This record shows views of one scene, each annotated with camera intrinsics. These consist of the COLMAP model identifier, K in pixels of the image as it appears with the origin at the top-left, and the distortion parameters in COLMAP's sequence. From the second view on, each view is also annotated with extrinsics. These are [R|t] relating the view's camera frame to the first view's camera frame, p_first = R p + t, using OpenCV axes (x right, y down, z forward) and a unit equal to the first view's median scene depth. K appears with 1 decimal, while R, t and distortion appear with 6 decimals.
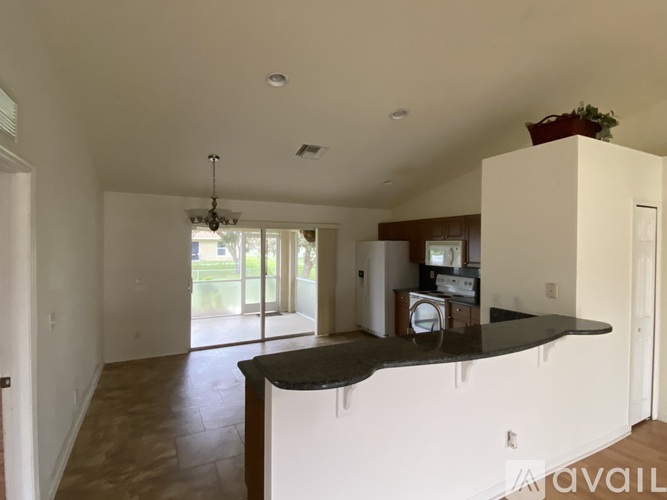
lens RADIAL K [[350.0, 0, 333.2], [0, 350.0, 248.3], [0, 0, 1]] dist [0.000162, 0.000002]
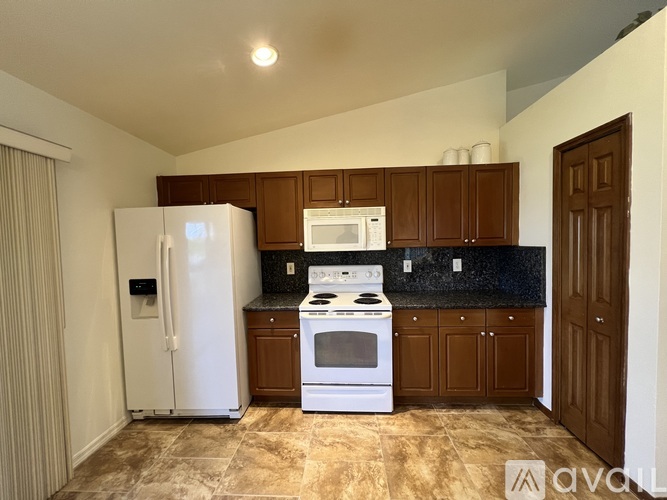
lens RADIAL K [[268.6, 0, 332.5], [0, 268.6, 251.6], [0, 0, 1]] dist [-0.001017, -0.000037]
pose [[0.515350, -0.057852, 0.855025, -0.071989], [0.040742, 0.998245, 0.042986, 0.027458], [-0.856011, 0.012683, 0.516802, 0.660377]]
